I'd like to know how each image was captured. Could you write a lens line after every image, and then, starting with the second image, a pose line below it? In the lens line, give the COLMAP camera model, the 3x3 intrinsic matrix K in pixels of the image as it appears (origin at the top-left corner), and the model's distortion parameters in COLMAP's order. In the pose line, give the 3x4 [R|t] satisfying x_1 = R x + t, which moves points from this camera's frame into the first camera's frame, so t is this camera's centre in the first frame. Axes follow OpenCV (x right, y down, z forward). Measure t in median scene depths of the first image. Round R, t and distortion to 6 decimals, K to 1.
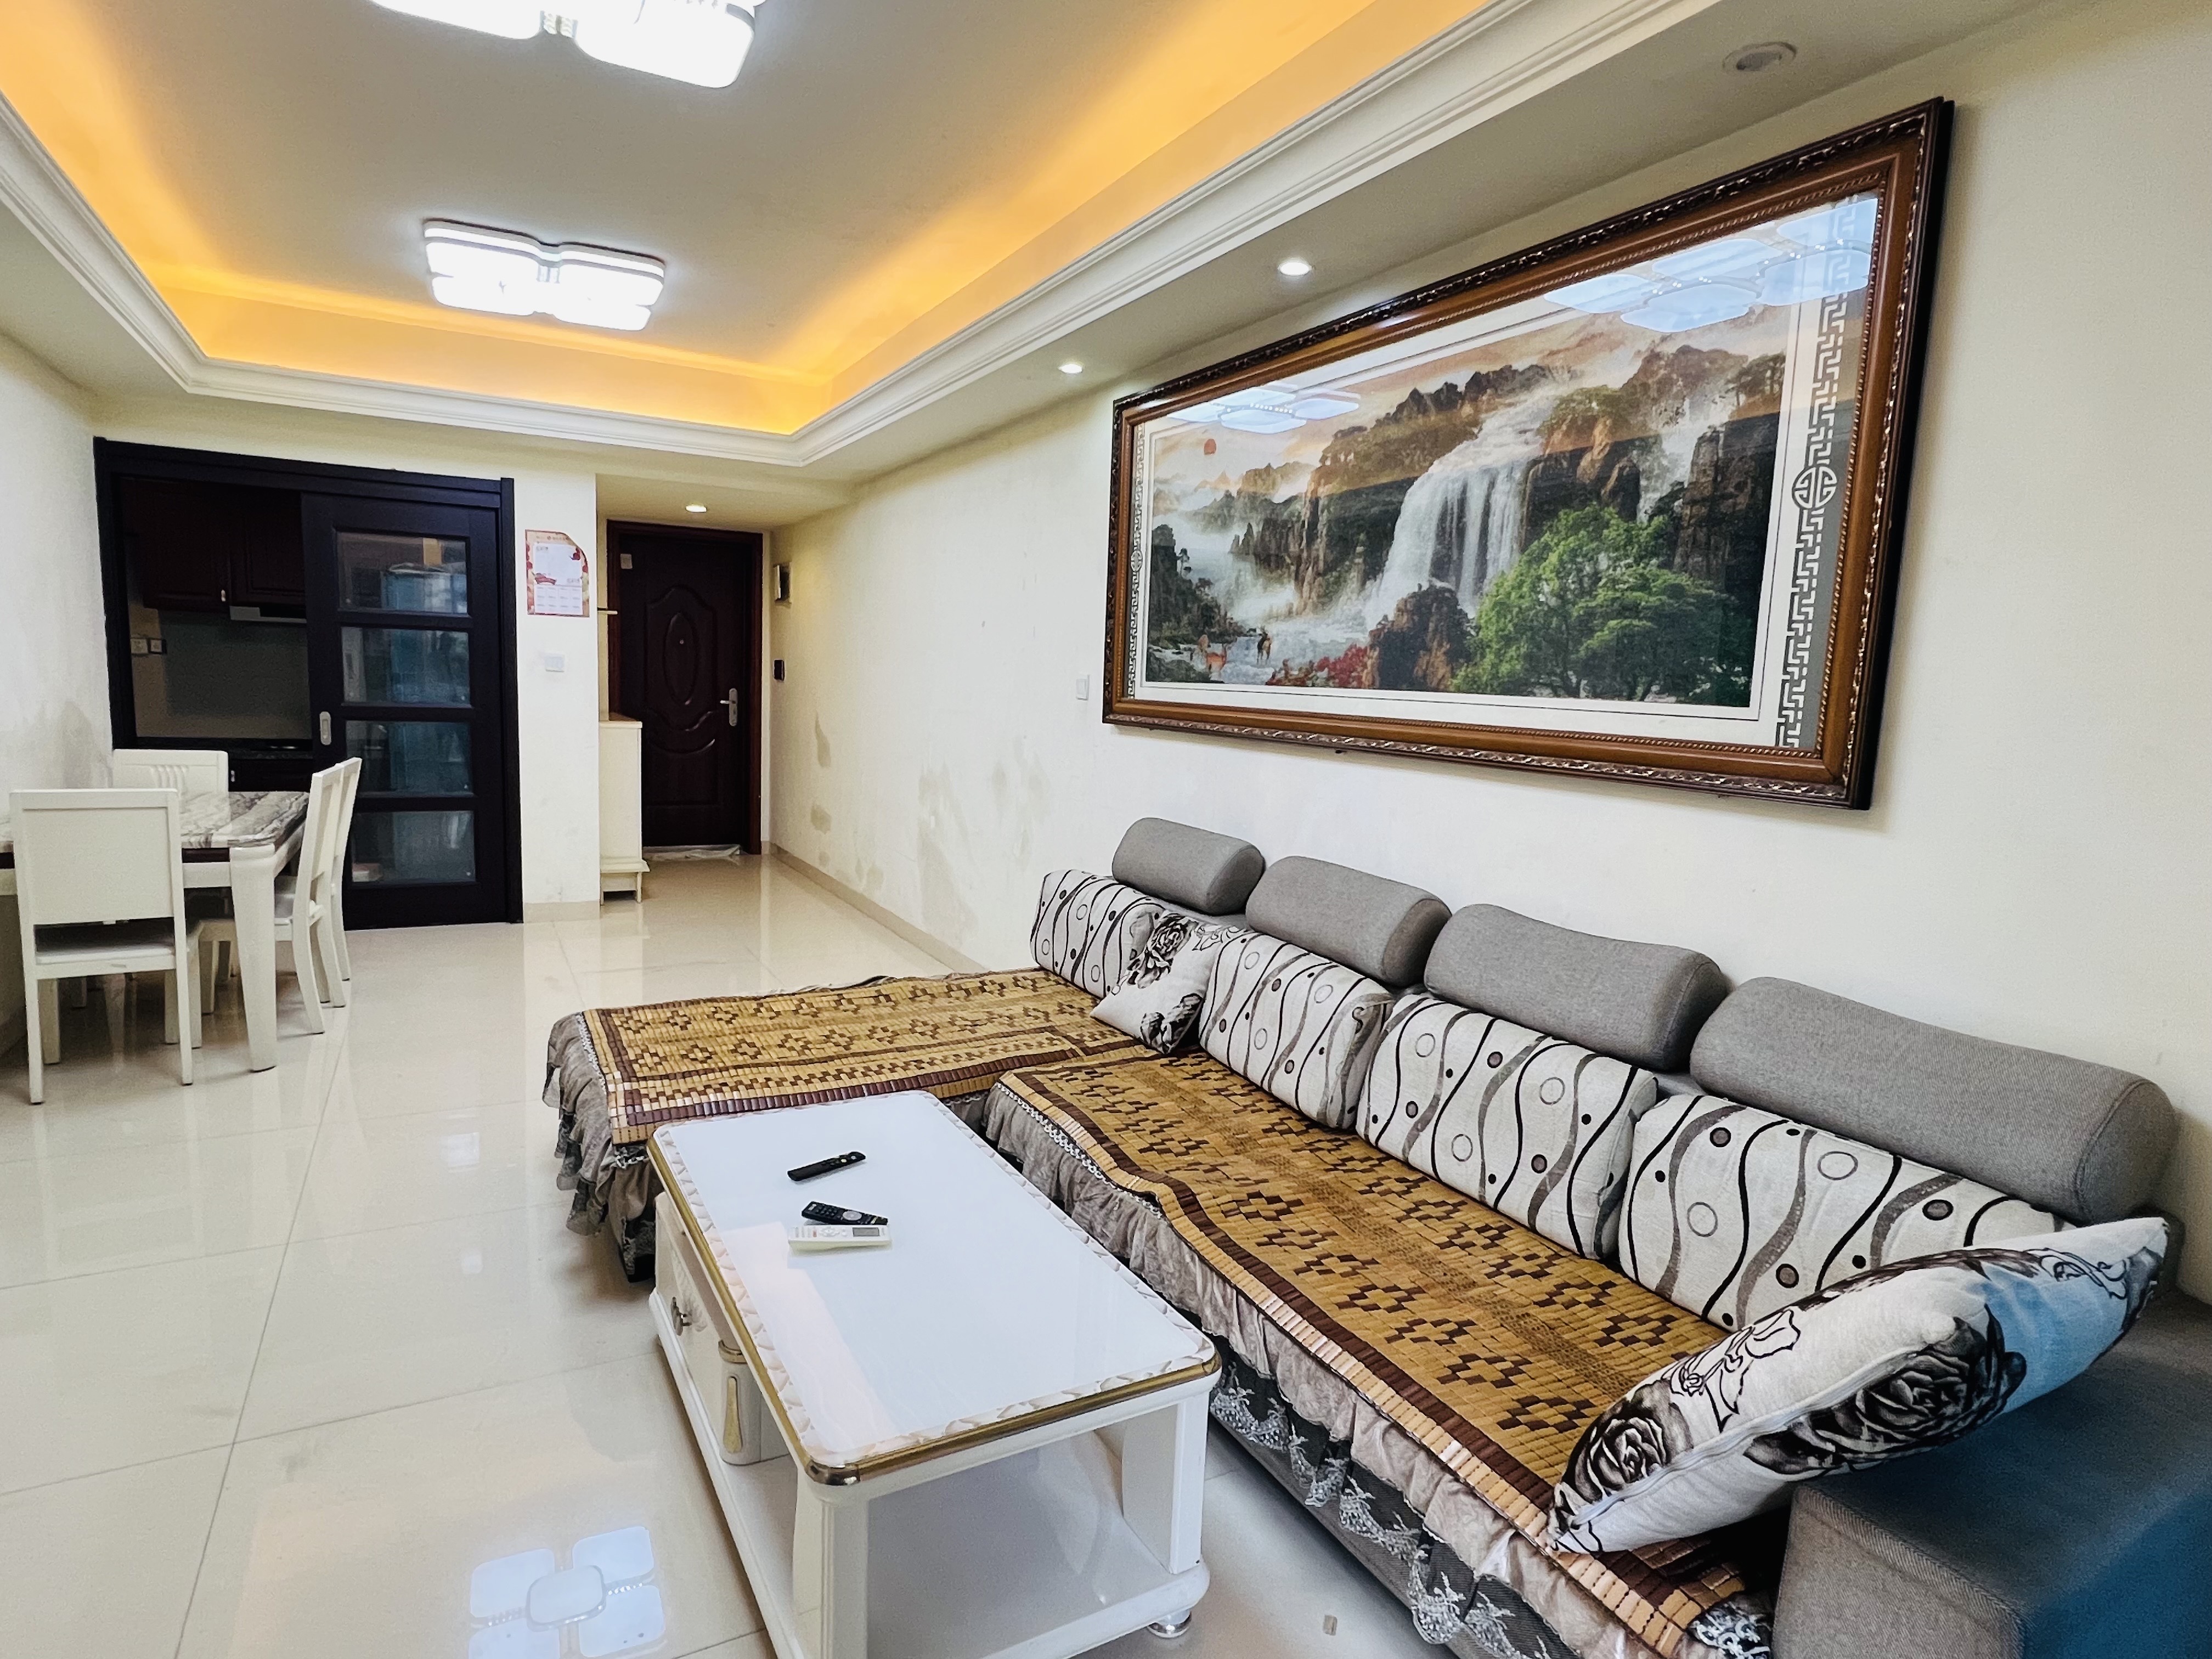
lens RADIAL K [[1202.5, 0, 1106.0], [0, 1202.5, 829.5], [0, 0, 1]] dist [-0.003403, -0.000521]
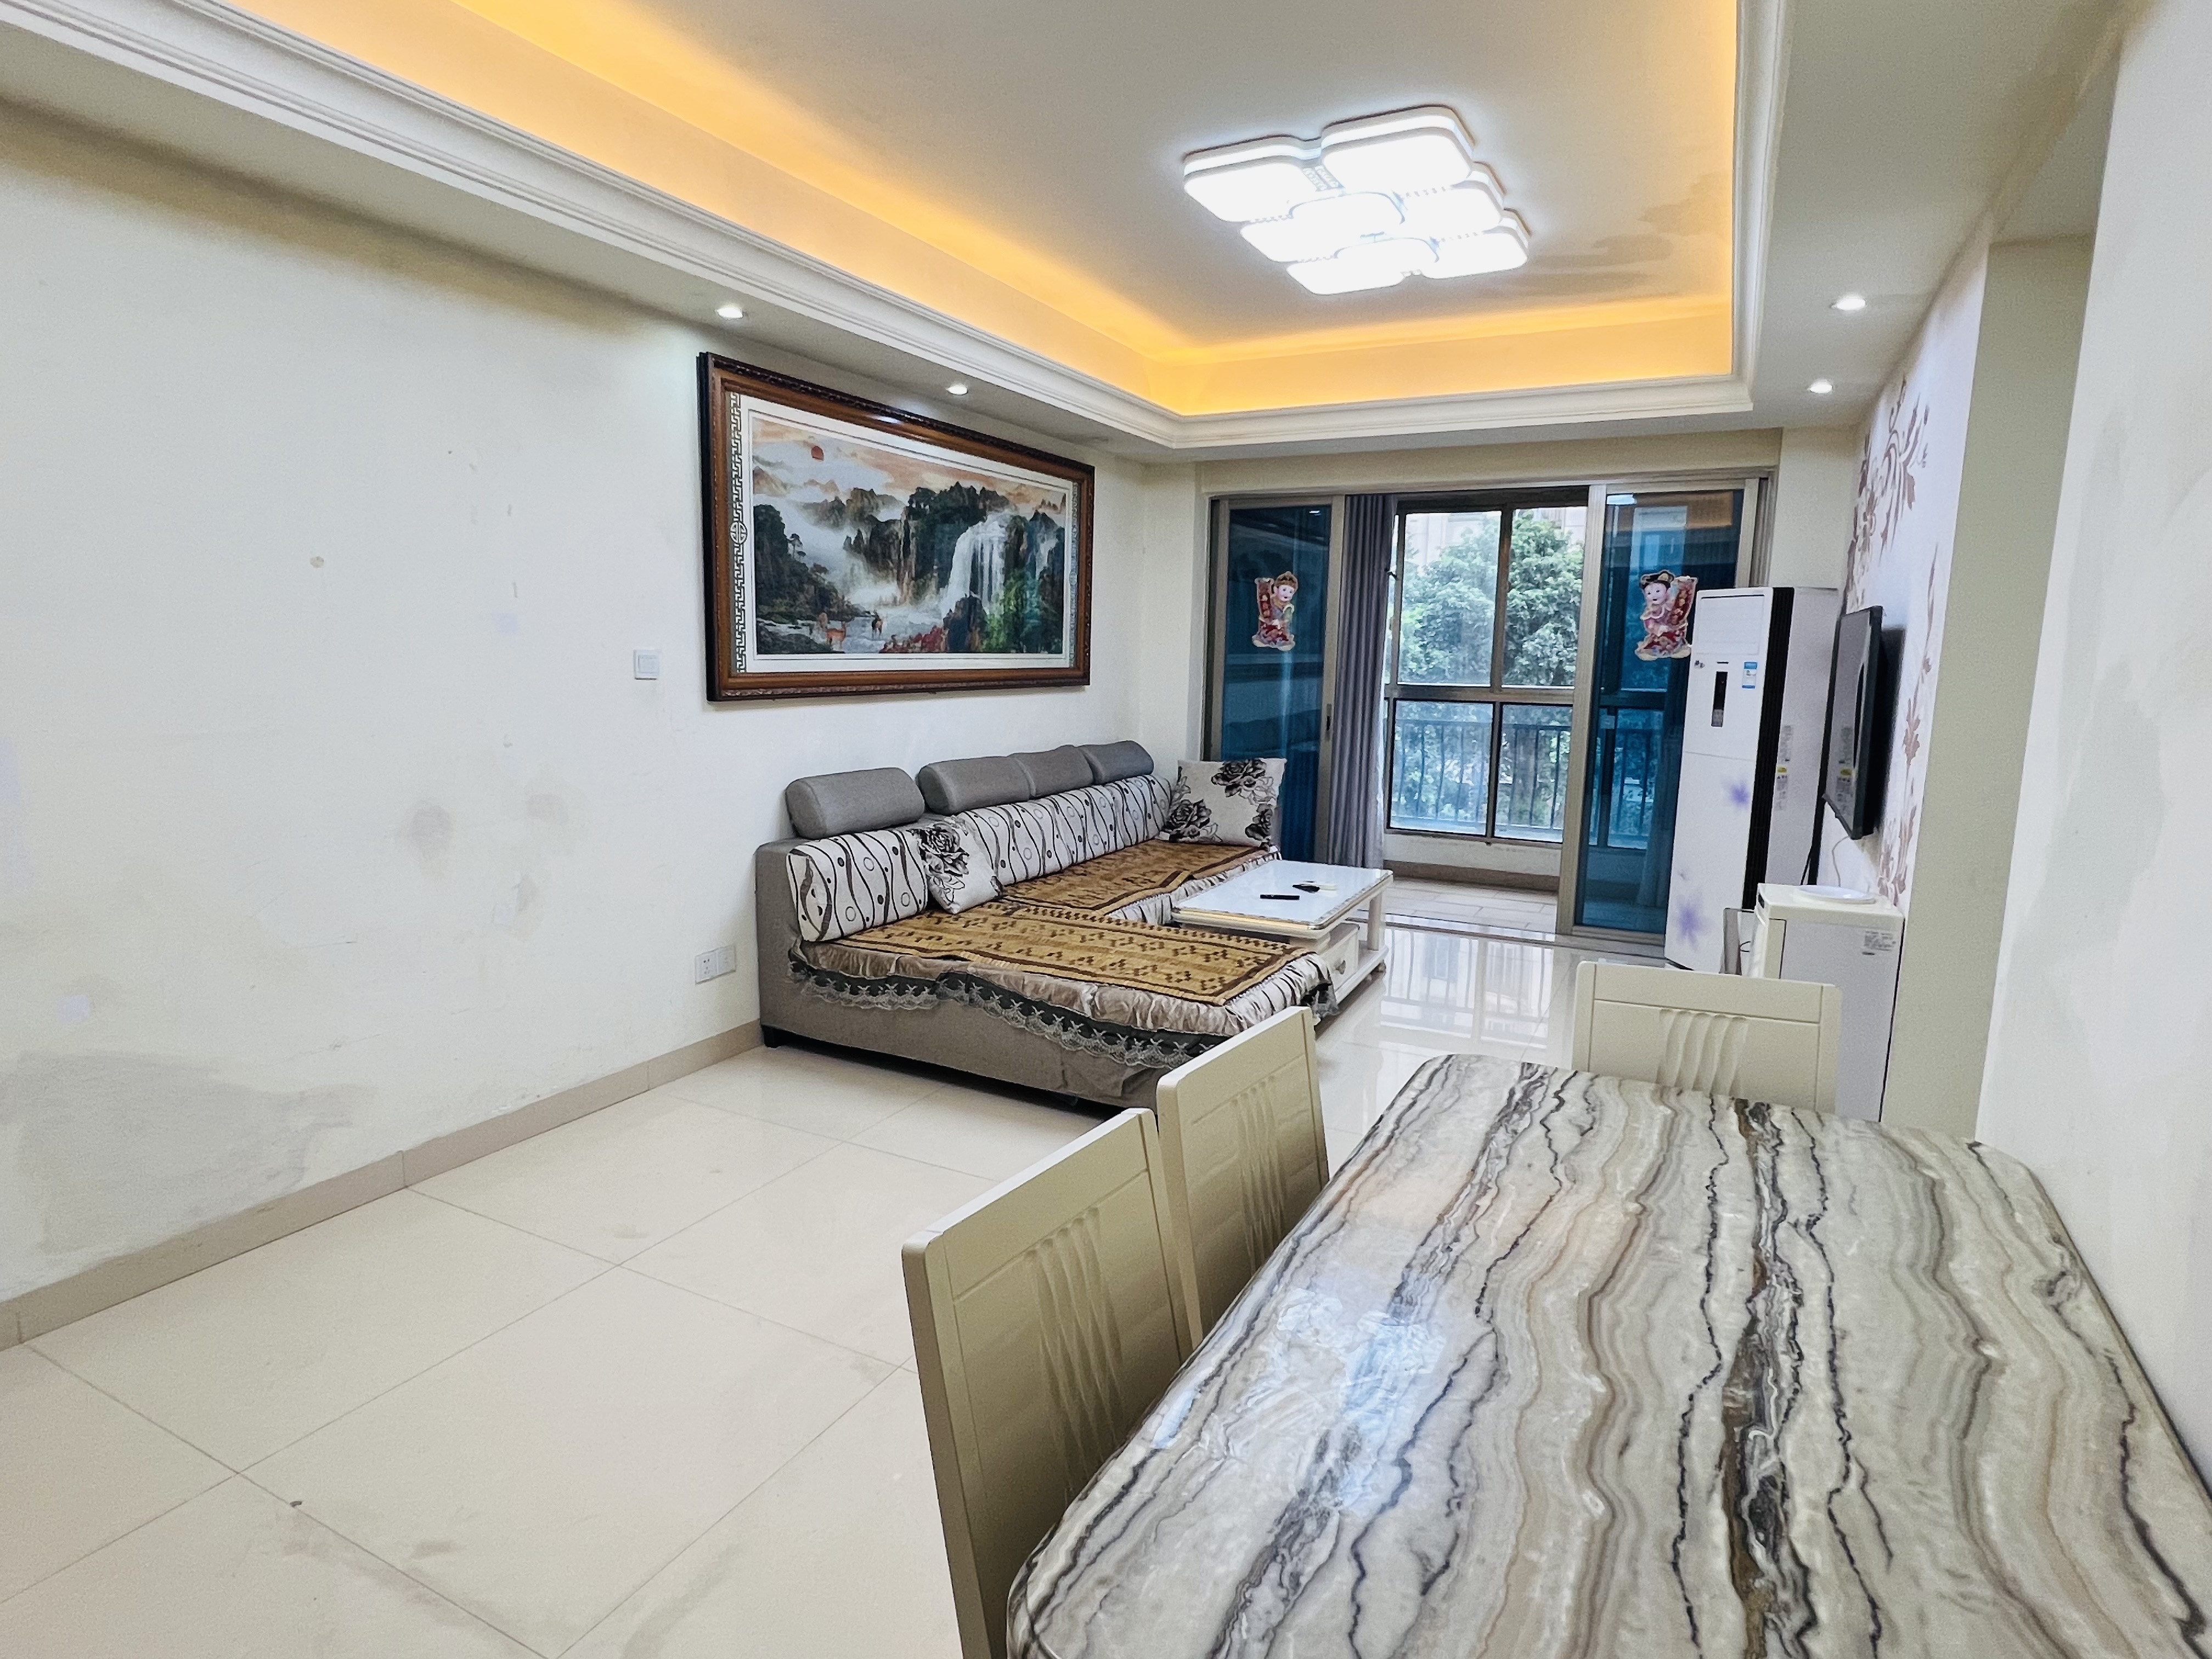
lens RADIAL K [[1200.9, 0, 1104.2], [0, 1200.9, 822.8], [0, 0, 1]] dist [-0.002527, -0.000457]
pose [[-0.558707, -0.174523, 0.810795, -1.123156], [0.062069, 0.966069, 0.250717, -0.253689], [-0.827039, 0.190403, -0.528917, 1.506642]]
